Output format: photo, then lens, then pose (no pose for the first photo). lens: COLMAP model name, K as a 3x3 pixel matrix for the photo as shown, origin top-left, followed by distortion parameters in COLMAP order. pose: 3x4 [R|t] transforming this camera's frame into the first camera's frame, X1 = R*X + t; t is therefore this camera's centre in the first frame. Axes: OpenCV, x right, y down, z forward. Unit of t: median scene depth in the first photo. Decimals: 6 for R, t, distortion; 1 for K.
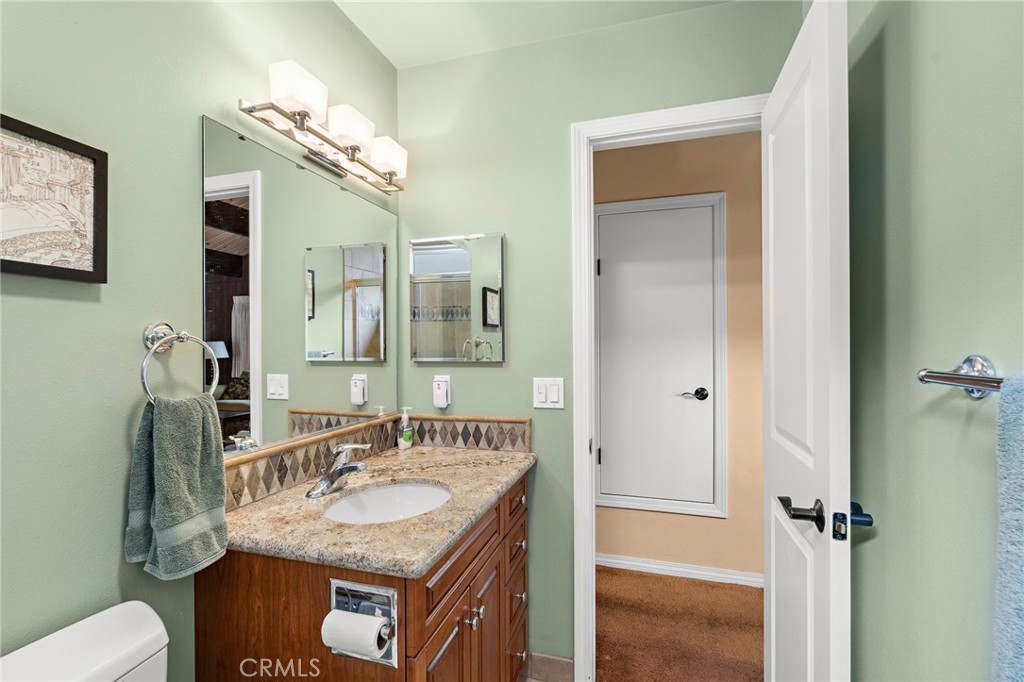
lens RADIAL K [[450.7, 0, 507.6], [0, 450.7, 344.5], [0, 0, 1]] dist [-0.000539, 0.000351]
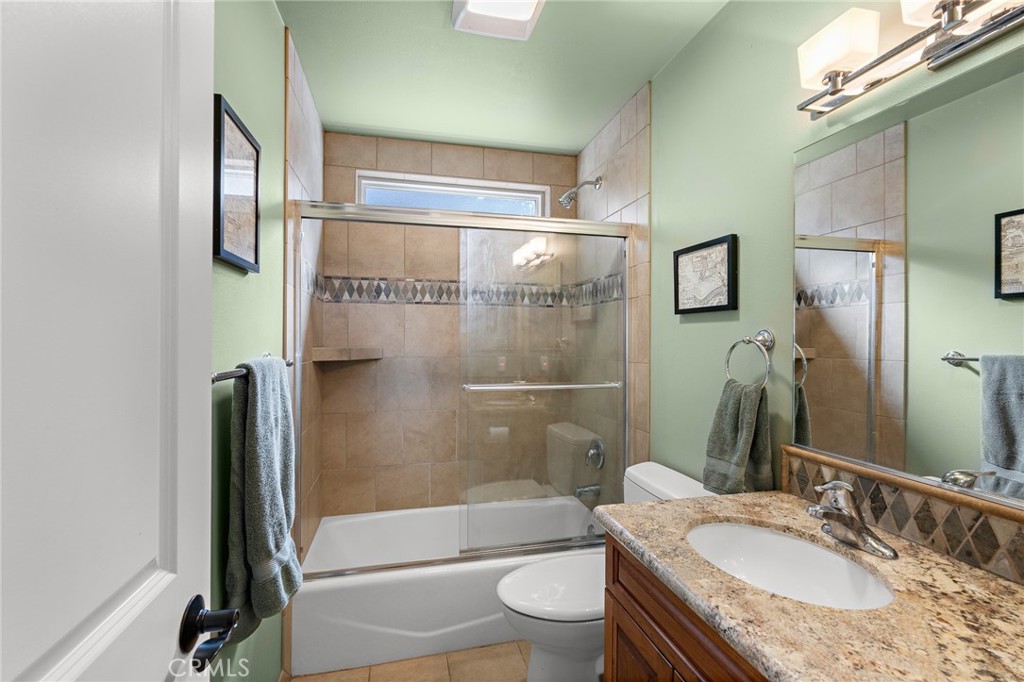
lens RADIAL K [[450.7, 0, 507.6], [0, 450.7, 344.5], [0, 0, 1]] dist [-0.000539, 0.000351]
pose [[-0.859668, -0.001042, -0.510853, 0.535676], [-0.002423, 0.999995, 0.002037, -0.003397], [0.510848, 0.002989, -0.859666, 1.510828]]
